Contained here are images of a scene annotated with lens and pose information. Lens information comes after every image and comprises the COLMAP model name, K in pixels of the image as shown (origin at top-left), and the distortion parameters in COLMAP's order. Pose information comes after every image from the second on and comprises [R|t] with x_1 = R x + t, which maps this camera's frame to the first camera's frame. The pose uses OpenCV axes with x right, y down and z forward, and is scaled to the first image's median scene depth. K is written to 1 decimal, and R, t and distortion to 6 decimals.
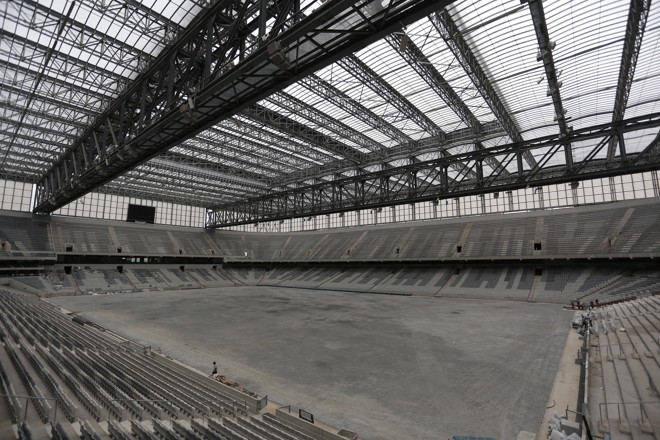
lens RADIAL K [[320.6, 0, 330.0], [0, 320.6, 218.4], [0, 0, 1]] dist [-0.074494, 0.032400]
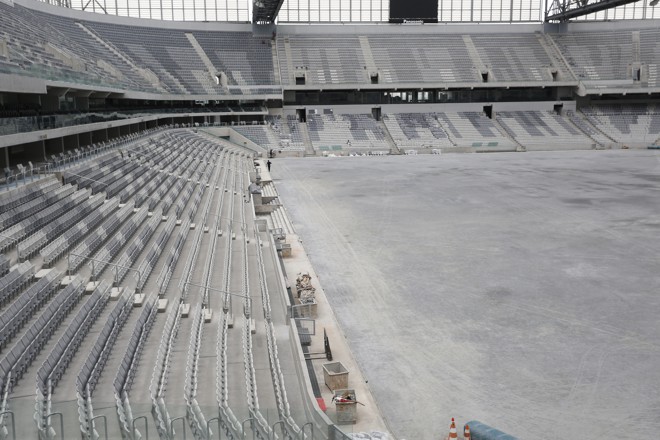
lens RADIAL K [[712.5, 0, 330.0], [0, 712.5, 220.0], [0, 0, 1]] dist [0.027170, 0.065753]
pose [[0.733189, 0.102136, -0.672311, 0.163128], [0.106629, 0.959160, 0.261998, 0.002999], [0.671613, -0.263782, 0.692355, 0.010289]]
